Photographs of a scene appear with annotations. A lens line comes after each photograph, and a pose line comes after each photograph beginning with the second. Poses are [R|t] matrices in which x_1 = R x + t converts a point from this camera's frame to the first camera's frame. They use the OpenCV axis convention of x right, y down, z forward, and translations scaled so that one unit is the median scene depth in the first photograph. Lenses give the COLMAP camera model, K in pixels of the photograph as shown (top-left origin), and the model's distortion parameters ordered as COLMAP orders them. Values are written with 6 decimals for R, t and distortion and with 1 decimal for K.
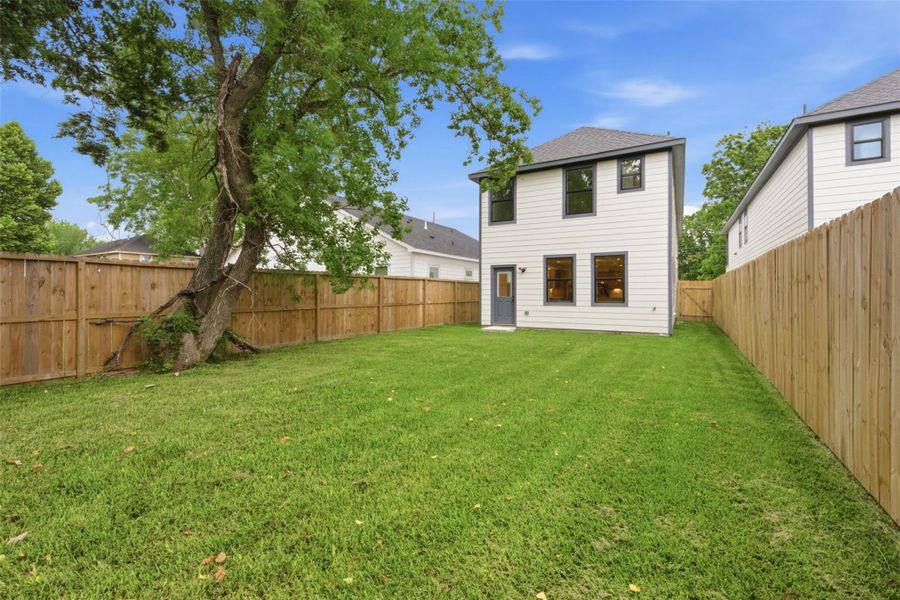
lens RADIAL K [[385.2, 0, 457.8], [0, 385.2, 291.6], [0, 0, 1]] dist [0.010001, -0.000489]
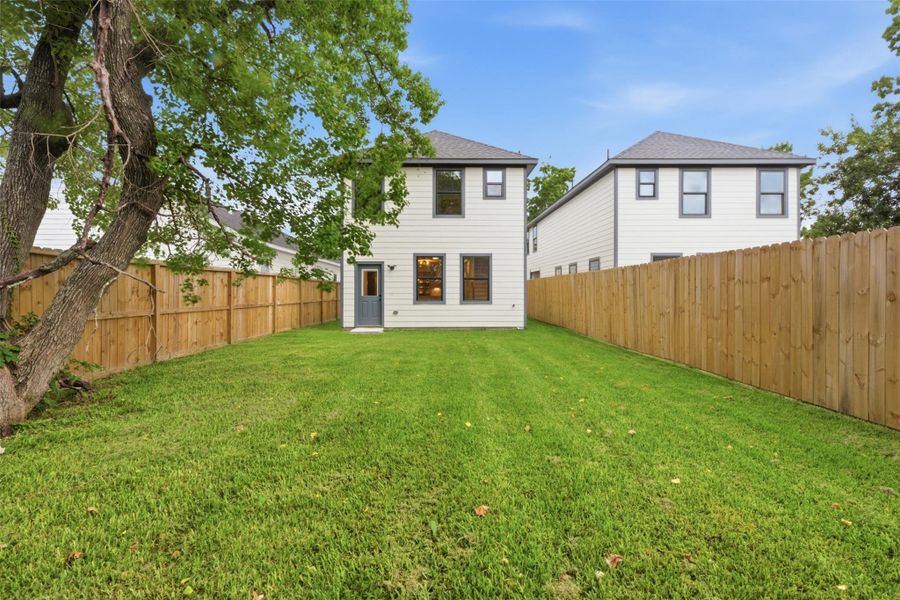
lens RADIAL K [[385.2, 0, 448.2], [0, 385.2, 293.3], [0, 0, 1]] dist [0.010001, -0.000489]
pose [[0.863595, -0.002817, 0.504178, -0.205823], [-0.000338, 0.999981, 0.006165, 0.001554], [-0.504186, -0.005494, 0.863578, 0.114112]]
